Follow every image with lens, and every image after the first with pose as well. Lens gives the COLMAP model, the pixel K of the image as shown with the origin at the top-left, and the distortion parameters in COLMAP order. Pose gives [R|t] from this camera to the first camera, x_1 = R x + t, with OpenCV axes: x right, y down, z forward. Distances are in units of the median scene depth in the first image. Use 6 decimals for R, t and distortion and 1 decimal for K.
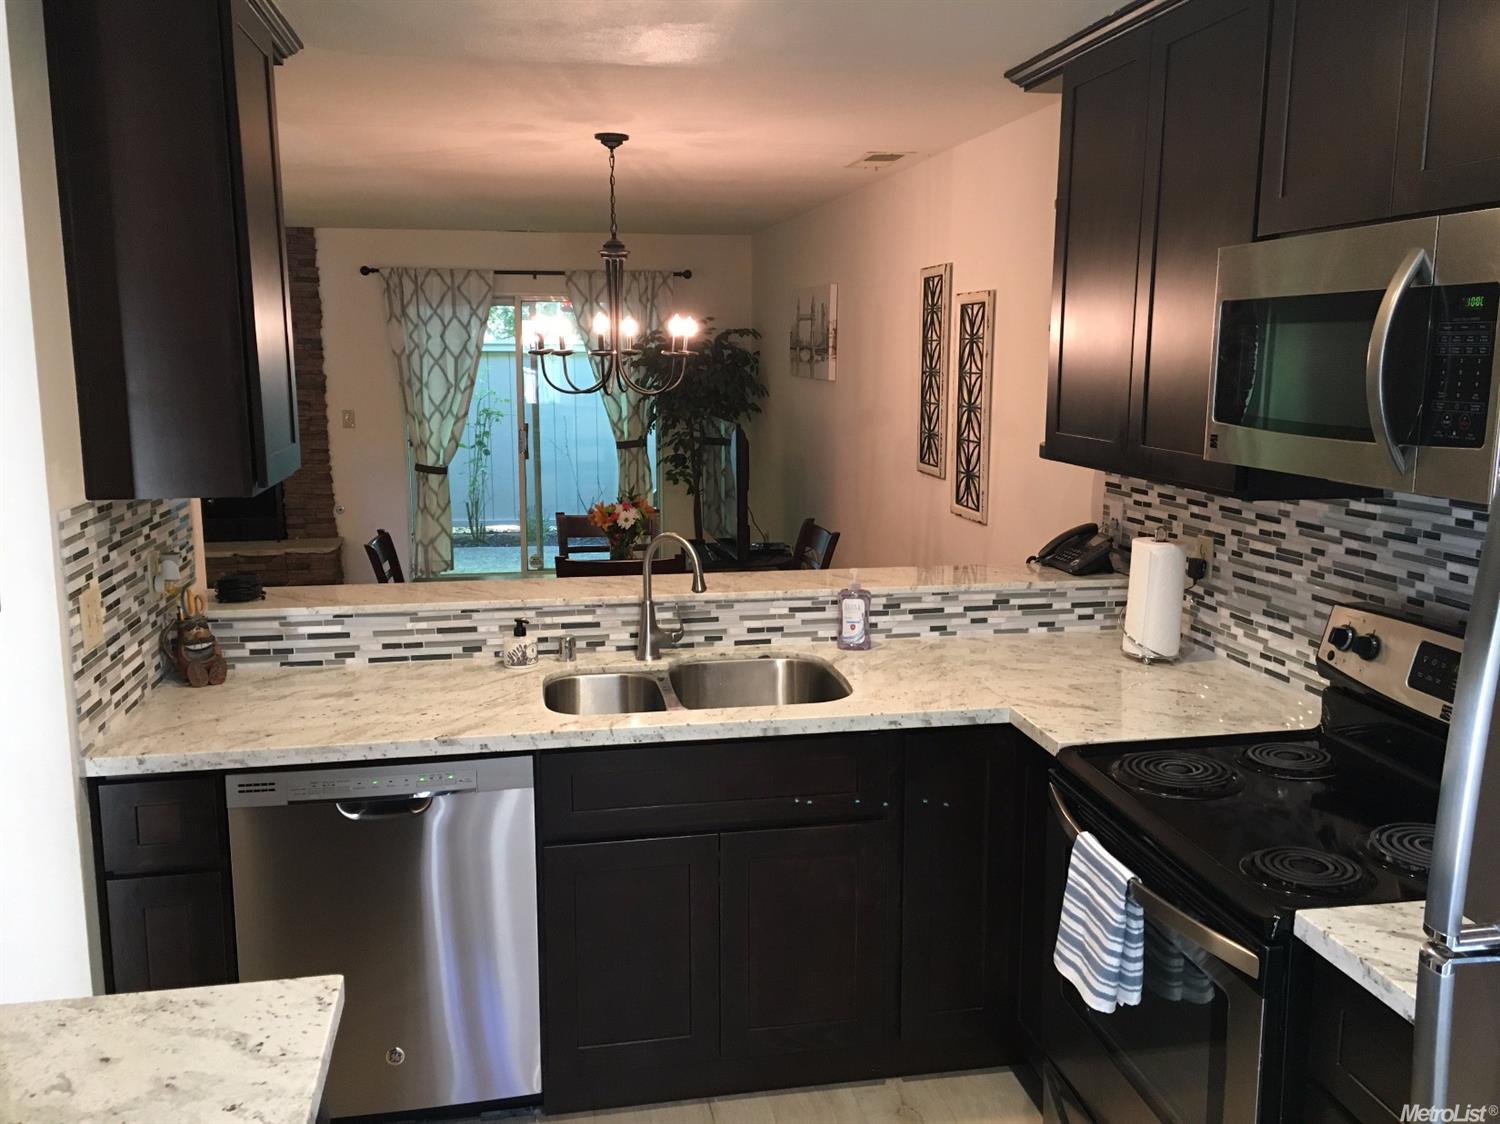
lens RADIAL K [[1262.4, 0, 745.1], [0, 1262.4, 566.6], [0, 0, 1]] dist [0.068684, -0.081029]
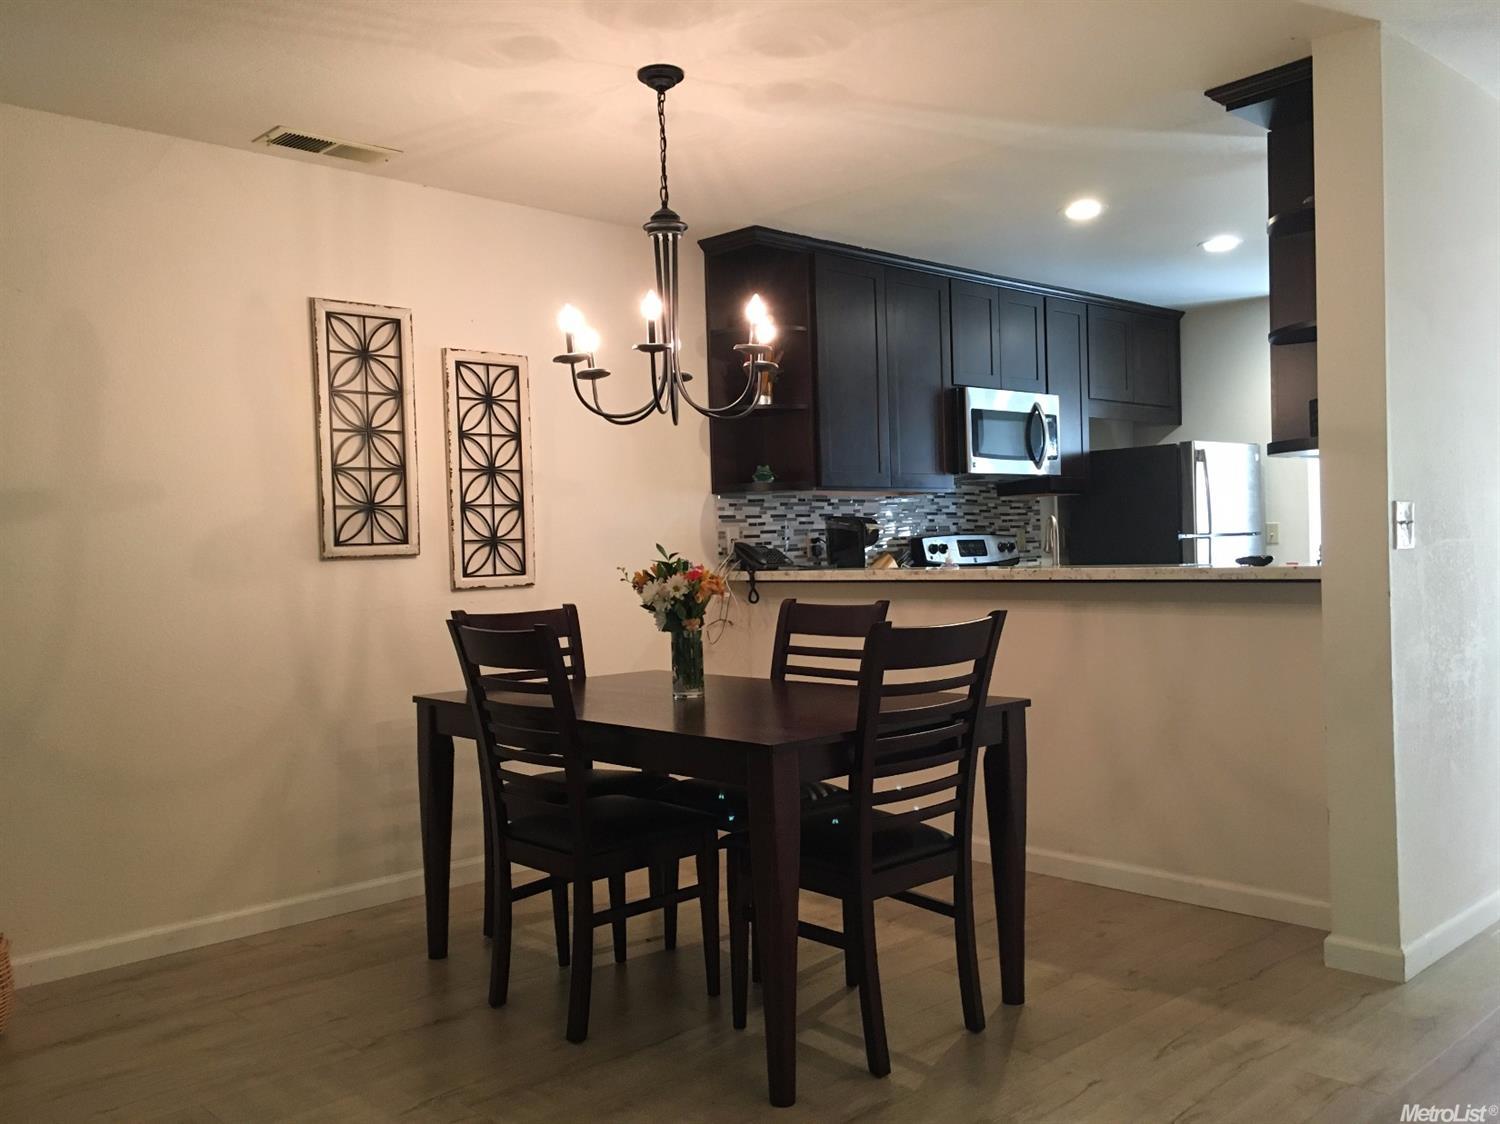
lens RADIAL K [[1262.4, 0, 754.1], [0, 1262.4, 559.4], [0, 0, 1]] dist [0.068684, -0.081029]
pose [[-0.544191, 0.005588, 0.838943, -0.716968], [0.172570, 0.979340, 0.105416, -0.124644], [-0.821021, 0.202143, -0.533912, 1.338776]]
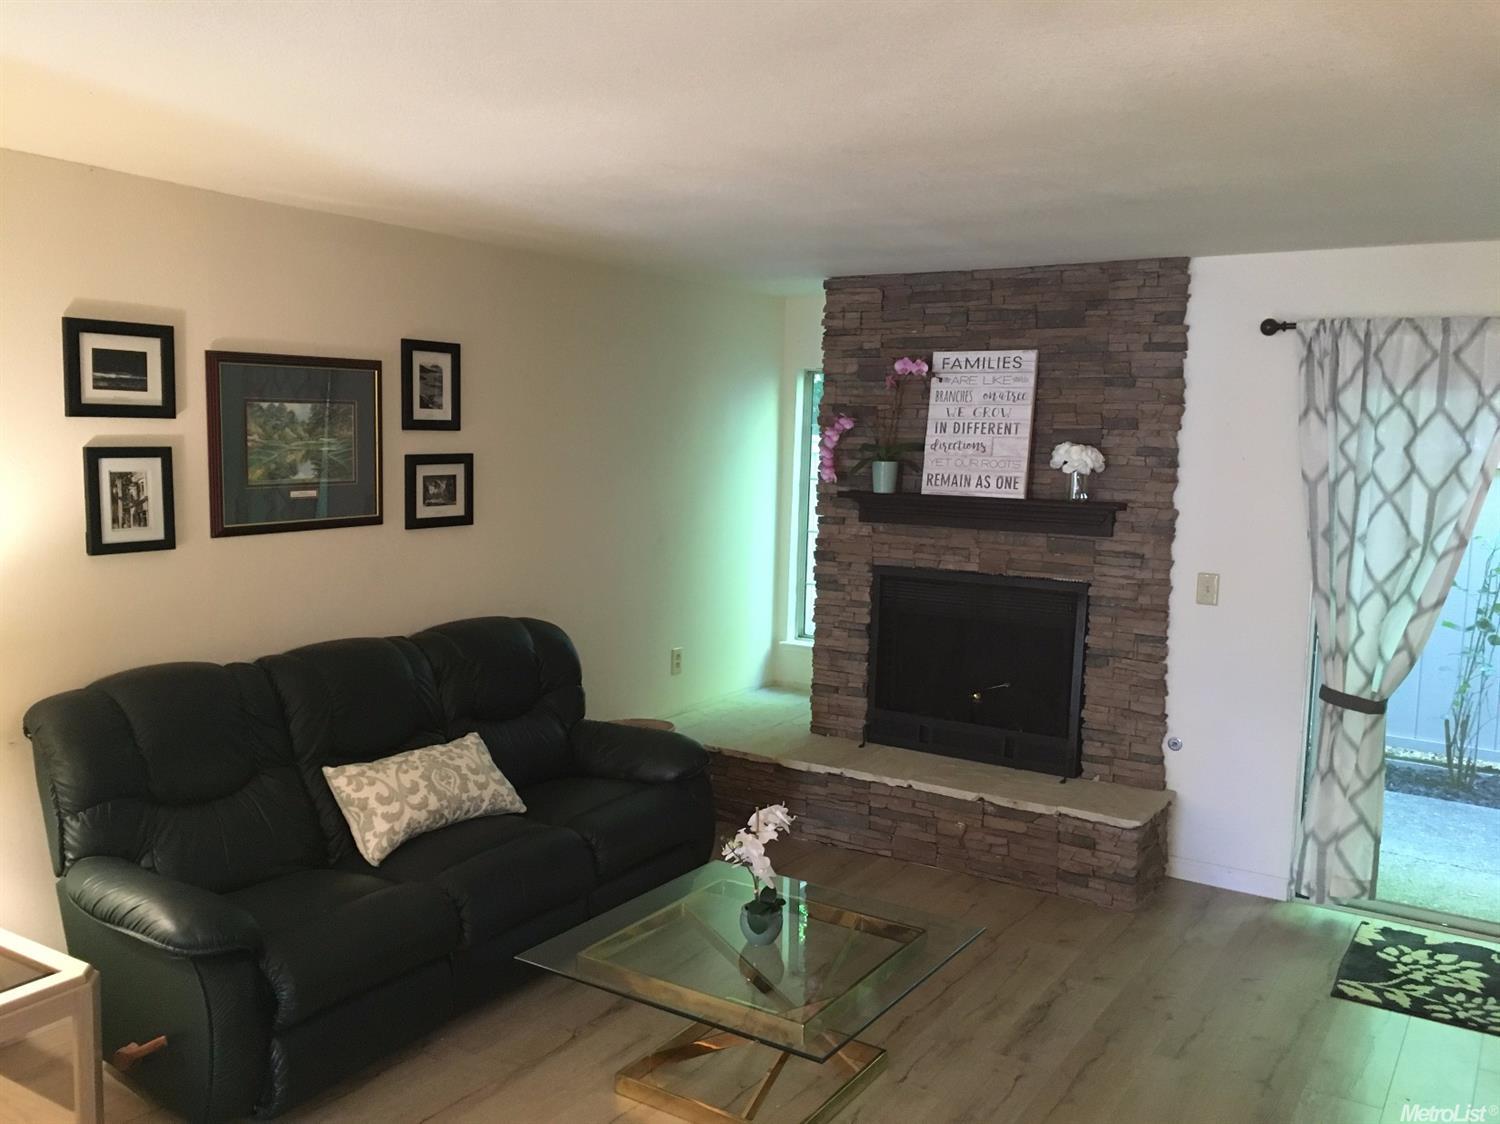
lens RADIAL K [[1262.4, 0, 749.0], [0, 1262.4, 562.8], [0, 0, 1]] dist [0.068684, -0.081029]
pose [[0.734431, 0.090905, -0.672568, -0.083854], [-0.140496, 0.989887, -0.019624, -0.088888], [0.663982, 0.108905, 0.739775, 0.450719]]
